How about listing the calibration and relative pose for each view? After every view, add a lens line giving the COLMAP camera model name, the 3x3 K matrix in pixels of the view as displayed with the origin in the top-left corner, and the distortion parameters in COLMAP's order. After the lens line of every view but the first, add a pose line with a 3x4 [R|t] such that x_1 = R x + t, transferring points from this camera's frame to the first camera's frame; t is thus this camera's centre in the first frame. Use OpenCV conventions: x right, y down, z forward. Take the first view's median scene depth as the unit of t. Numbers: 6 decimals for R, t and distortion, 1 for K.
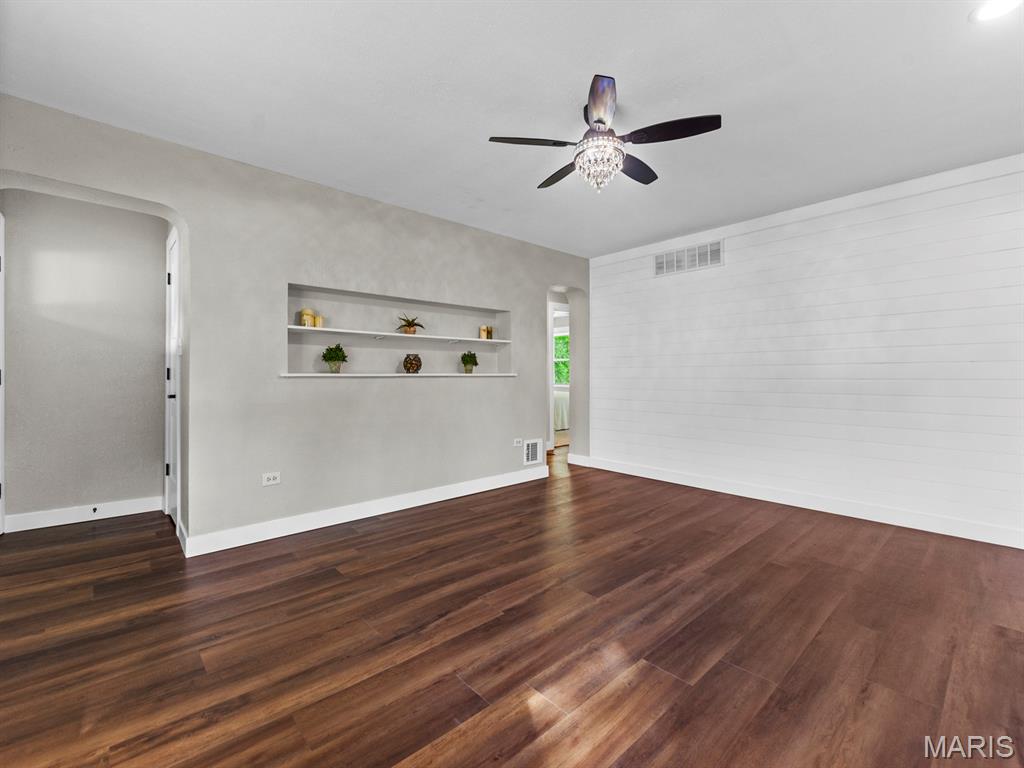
lens RADIAL K [[446.4, 0, 504.6], [0, 446.4, 373.0], [0, 0, 1]] dist [0.001615, 0.000219]
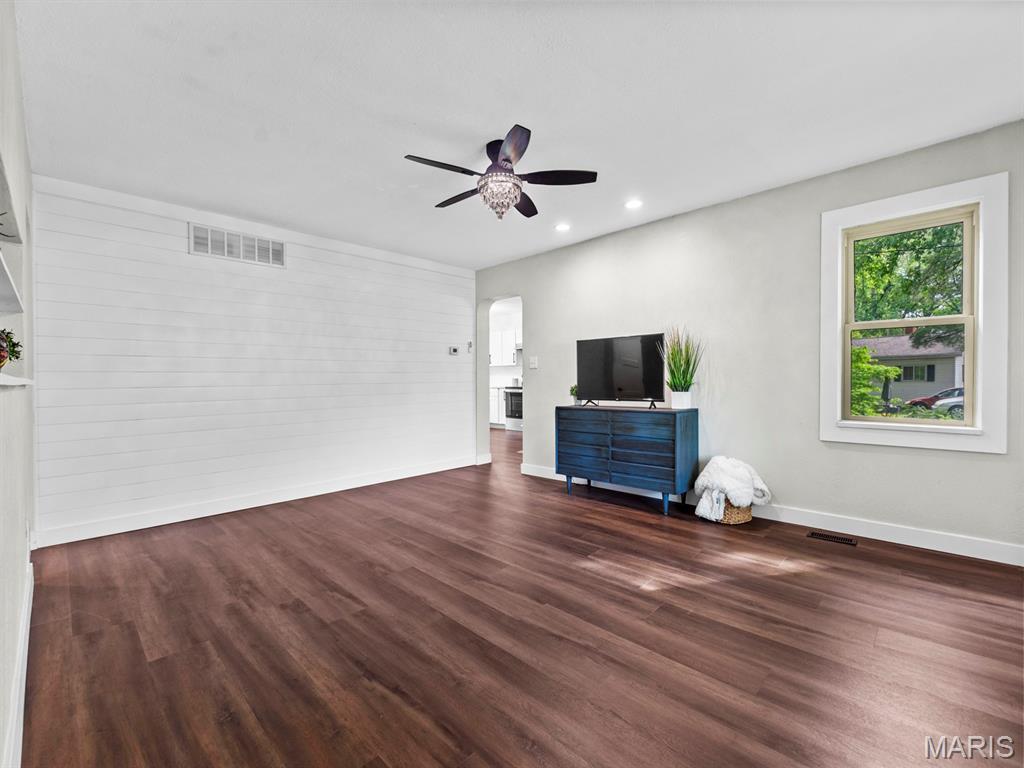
lens RADIAL K [[446.4, 0, 508.0], [0, 446.4, 387.1], [0, 0, 1]] dist [0.001615, 0.000219]
pose [[-0.074713, -0.014914, 0.997094, -0.707052], [0.005671, 0.999866, 0.015380, 0.006898], [-0.997189, 0.006803, -0.074619, 0.793762]]
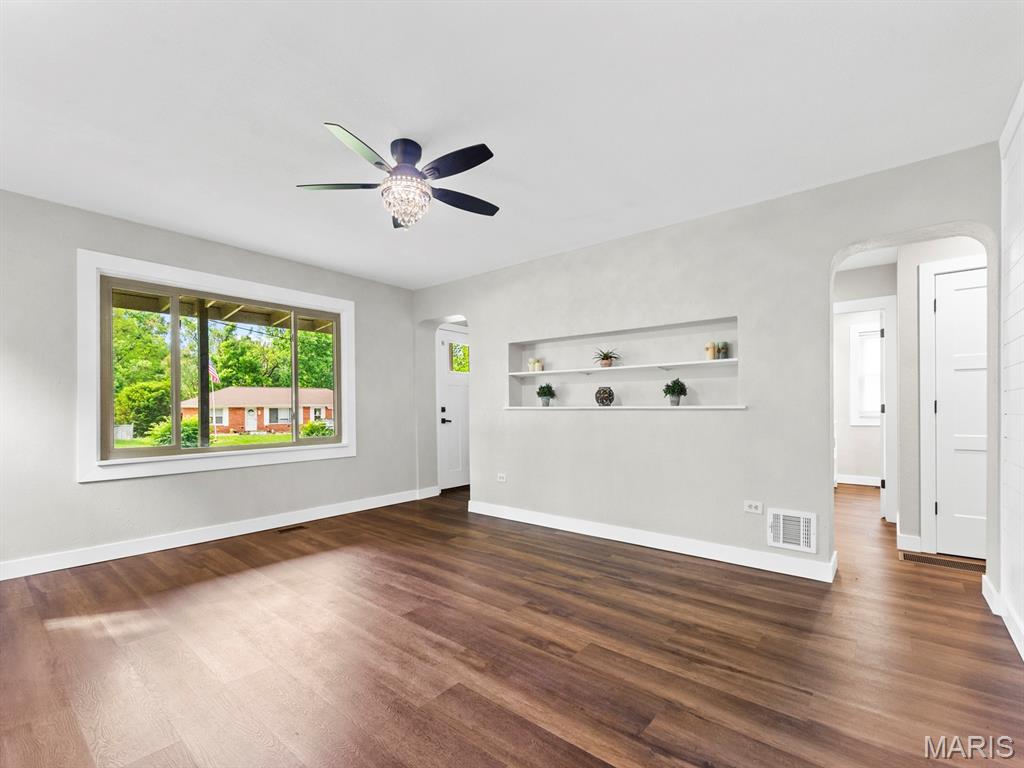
lens RADIAL K [[446.4, 0, 516.1], [0, 446.4, 420.5], [0, 0, 1]] dist [0.001615, 0.000219]
pose [[0.169041, 0.028301, -0.985203, 0.946506], [0.007202, 0.999526, 0.029948, 0.001834], [0.985583, -0.012158, 0.168757, 0.798576]]
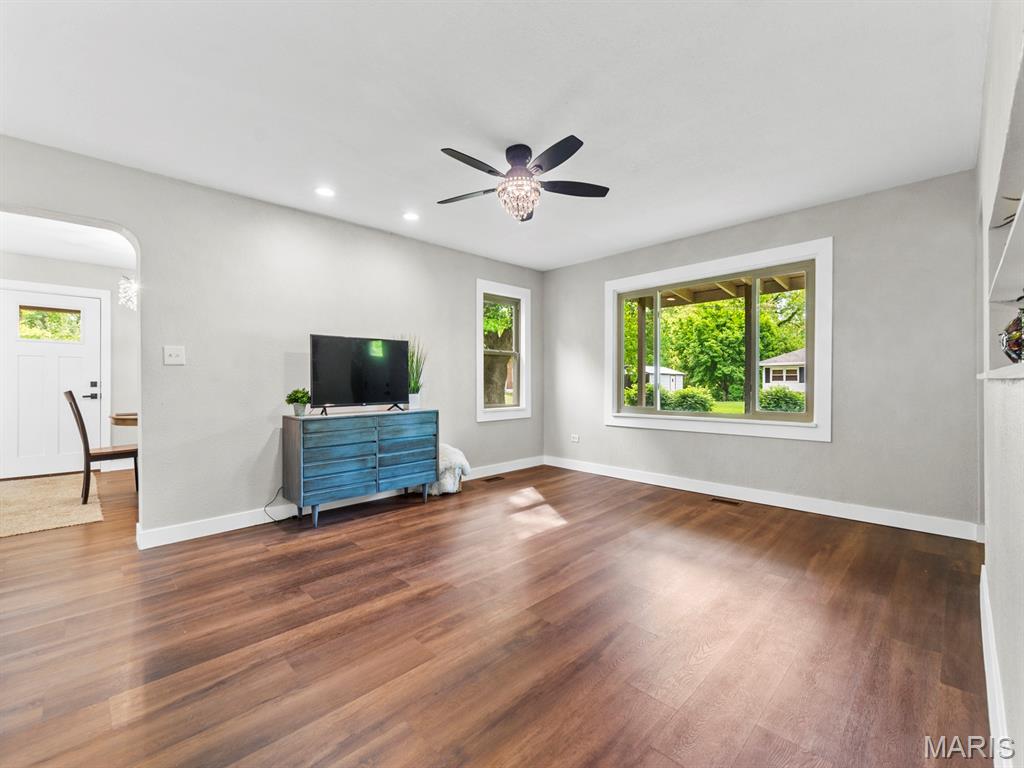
lens RADIAL K [[446.4, 0, 516.1], [0, 446.4, 384.3], [0, 0, 1]] dist [0.001615, 0.000219]
pose [[-0.997420, 0.007343, -0.071412, 0.228544], [0.007229, 0.999972, 0.001854, 0.010829], [0.071424, 0.001333, -0.997445, 1.618285]]
